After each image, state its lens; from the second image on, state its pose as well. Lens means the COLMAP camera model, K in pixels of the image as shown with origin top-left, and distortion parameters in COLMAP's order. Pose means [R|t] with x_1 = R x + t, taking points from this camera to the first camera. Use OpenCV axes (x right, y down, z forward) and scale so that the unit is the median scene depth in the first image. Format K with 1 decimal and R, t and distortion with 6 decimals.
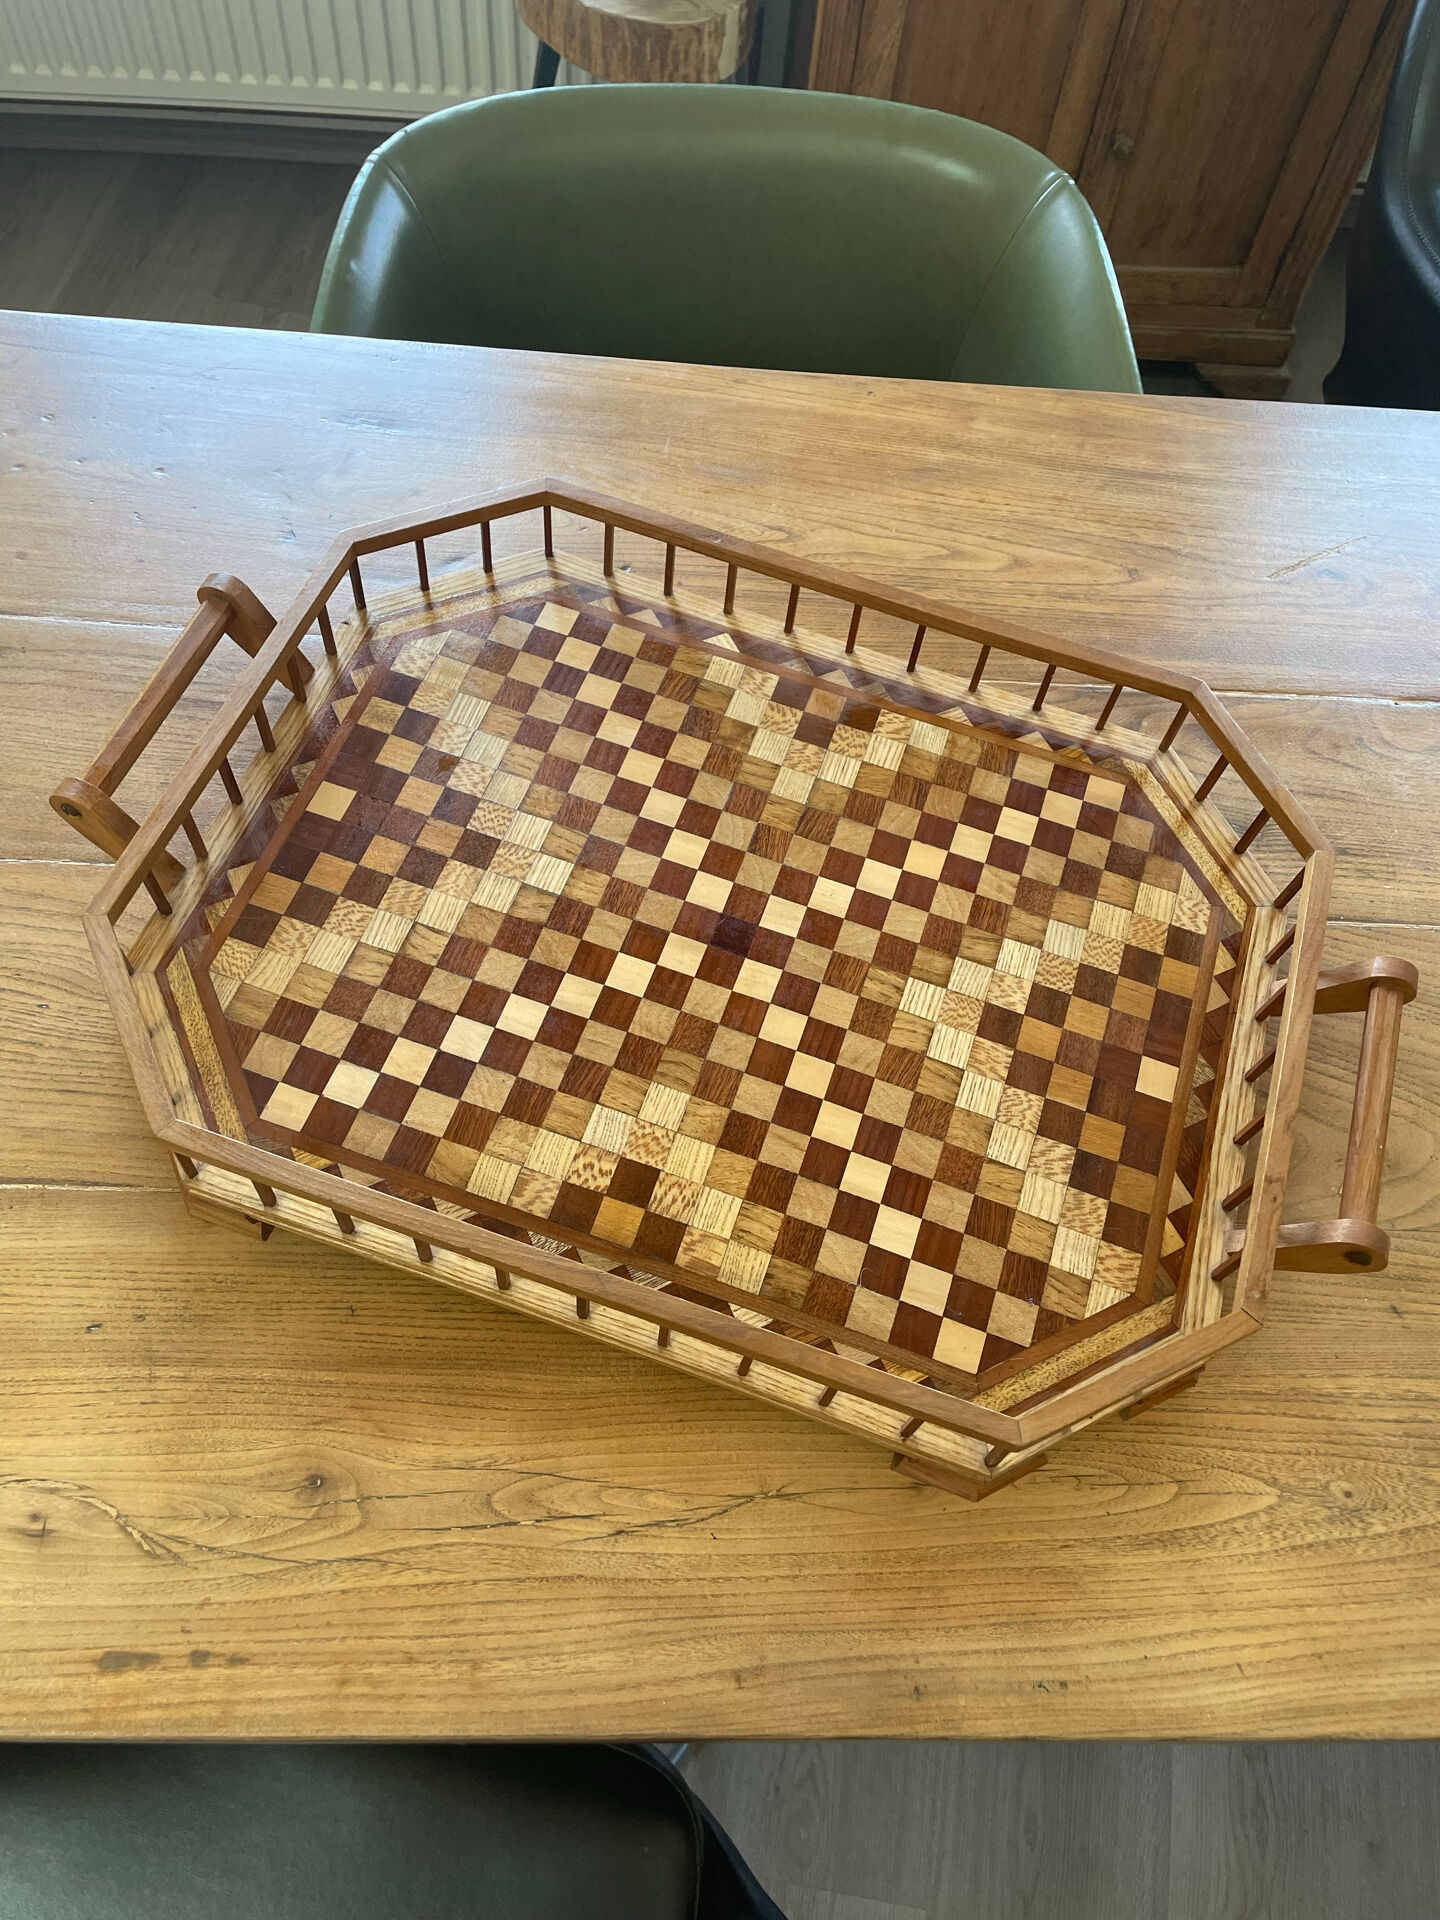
lens RADIAL K [[1445.3, 0, 729.5], [0, 1445.3, 971.0], [0, 0, 1]] dist [0.118390, -0.205675]
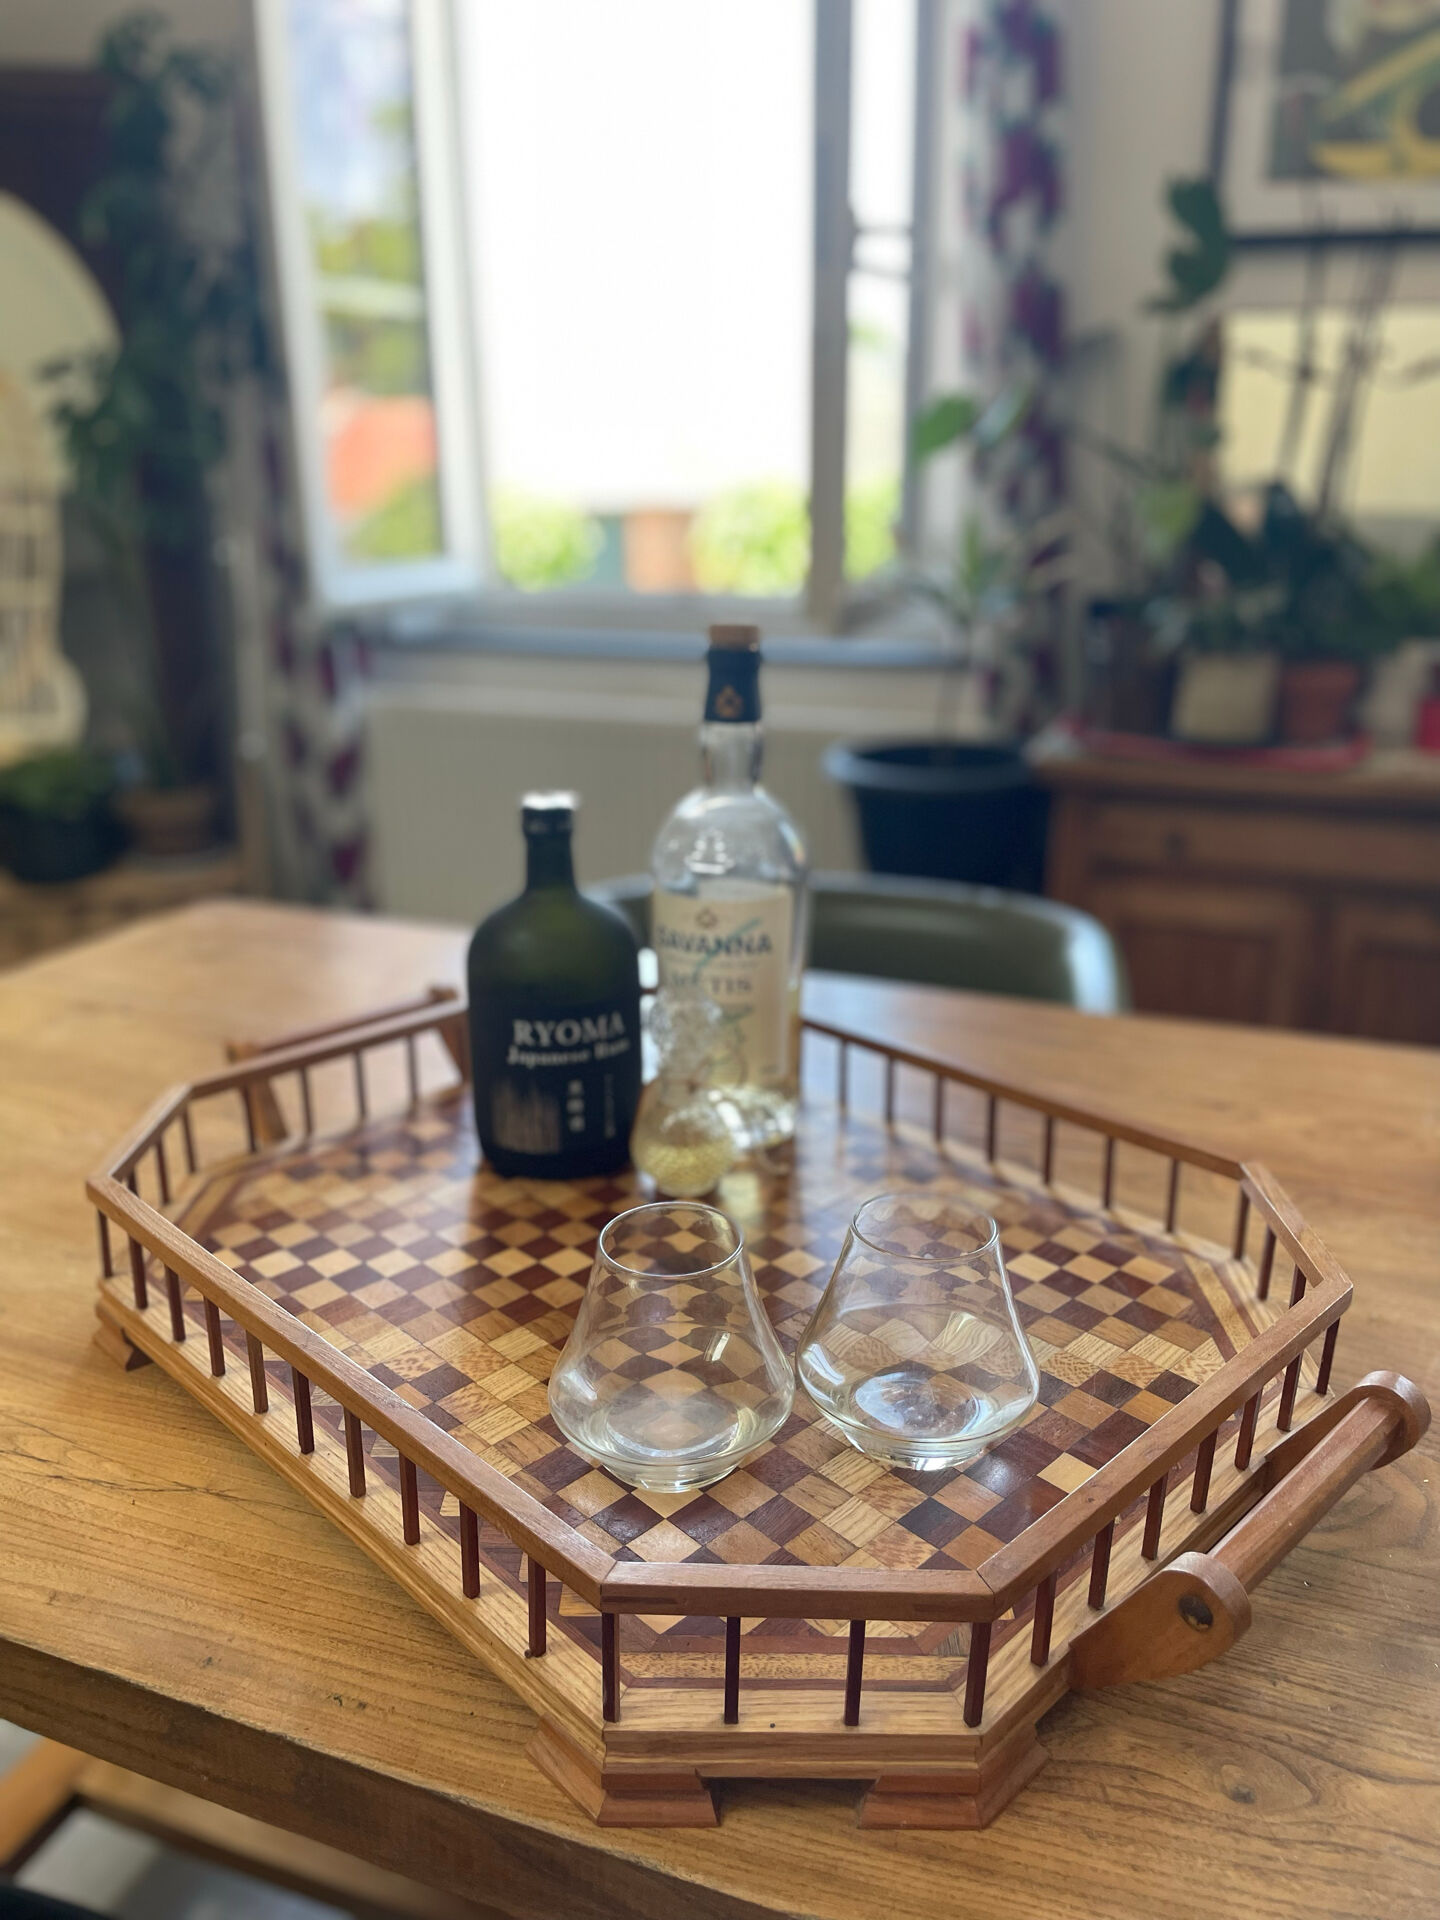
lens RADIAL K [[1459.8, 0, 718.1], [0, 1459.8, 964.0], [0, 0, 1]] dist [0.092094, -0.136348]
pose [[0.891289, 0.067107, -0.448442, 0.461807], [-0.358540, 0.709740, -0.606397, 0.431219], [0.277584, 0.701260, 0.656644, 0.224020]]
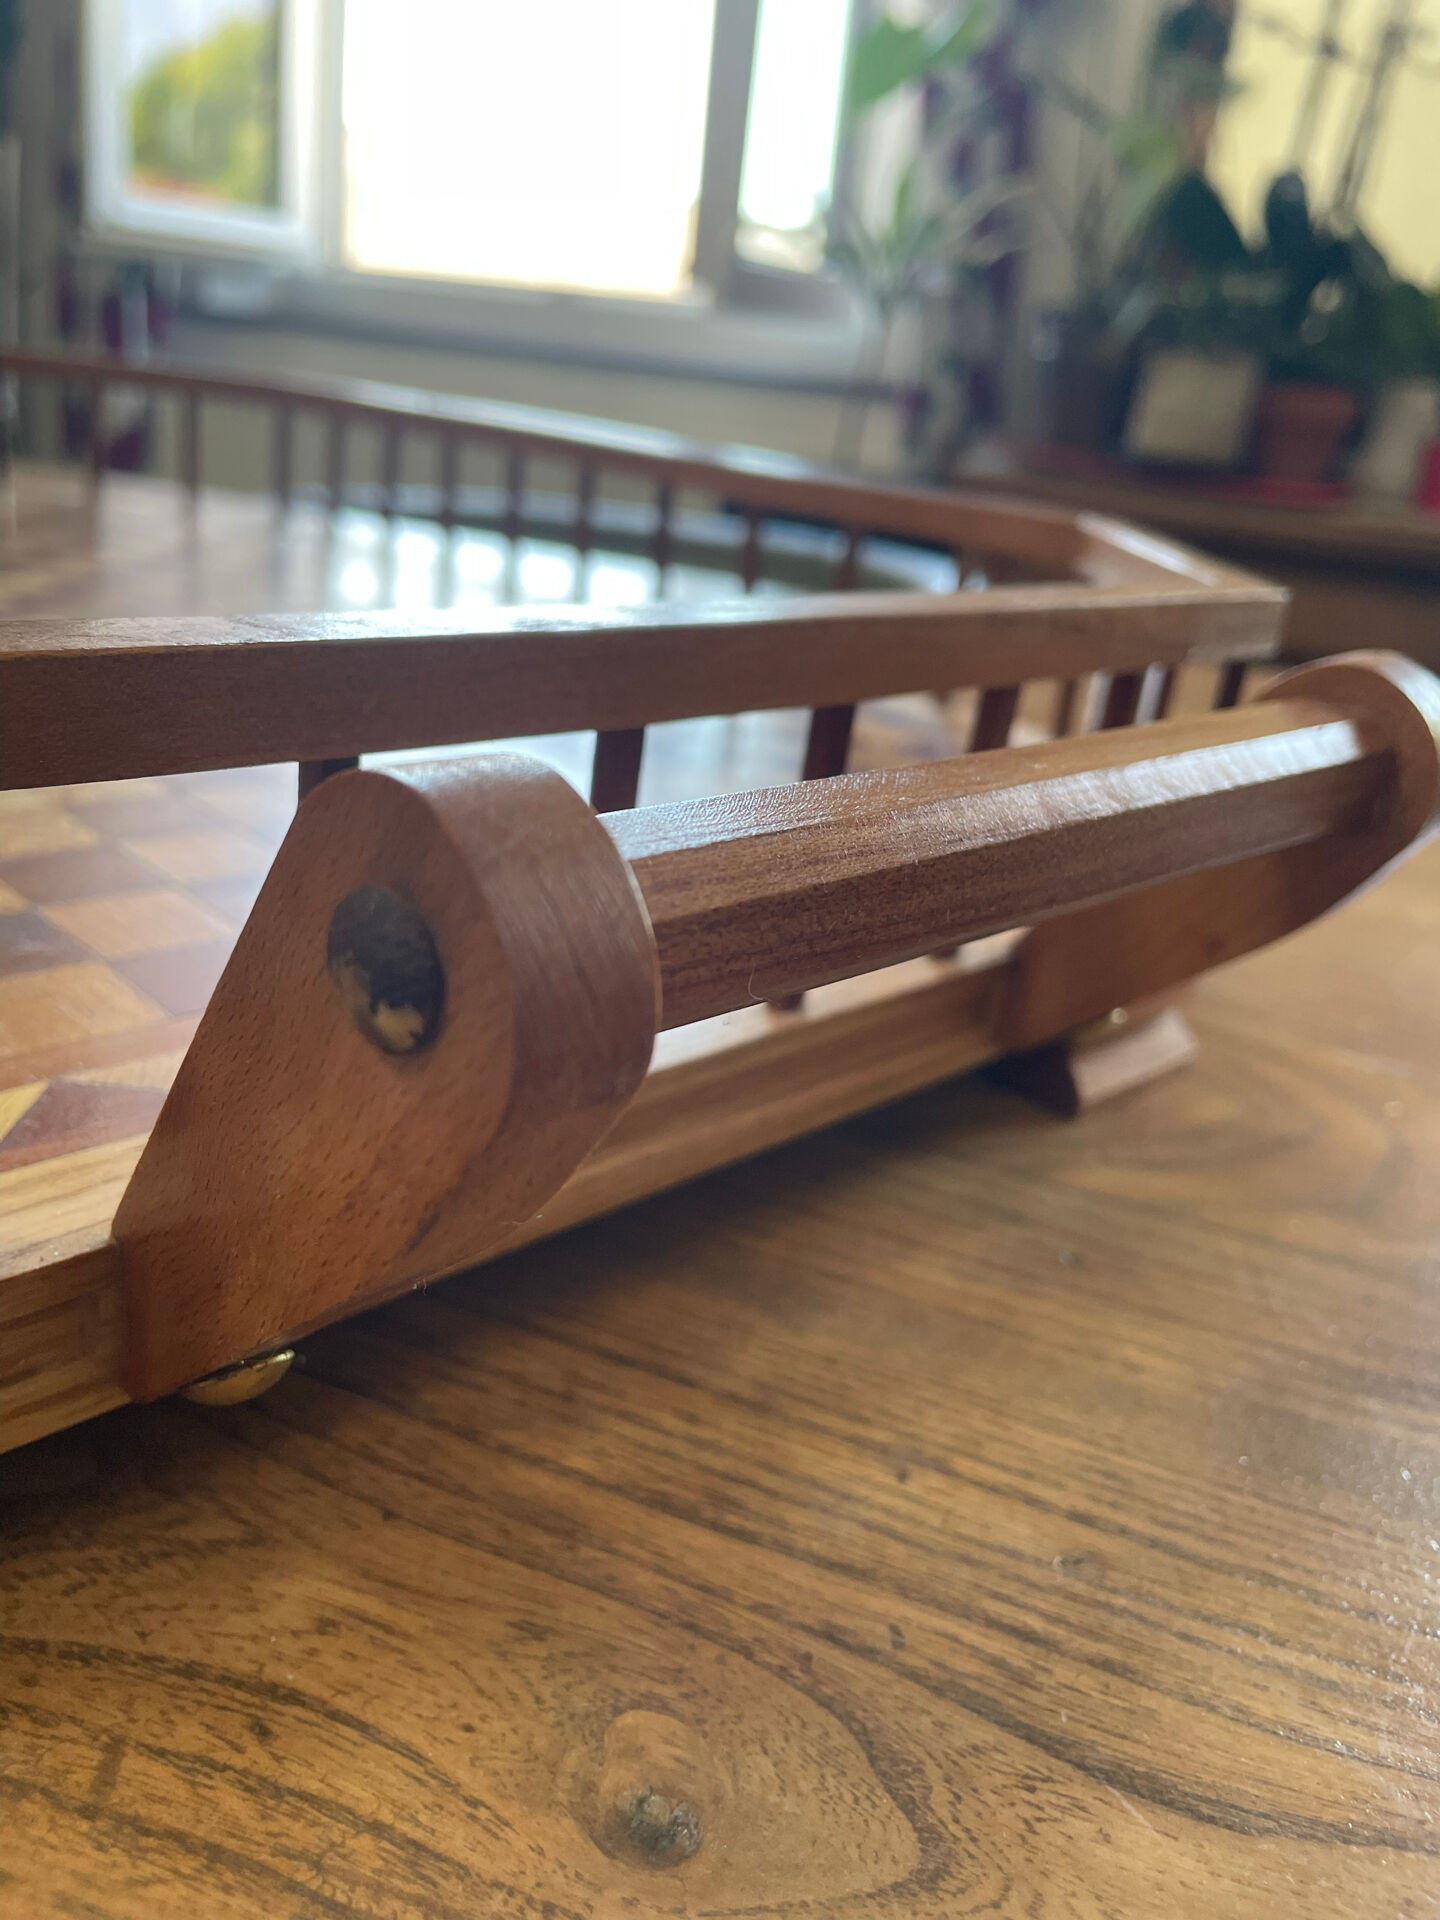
lens RADIAL K [[1519.1, 0, 720.0], [0, 1519.1, 960.0], [0, 0, 1]] dist [0.070226, -0.153344]
pose [[0.898119, 0.178421, -0.401932, 0.458418], [-0.402990, 0.699770, -0.589849, 0.238580], [0.176018, 0.691729, 0.700378, 0.798166]]
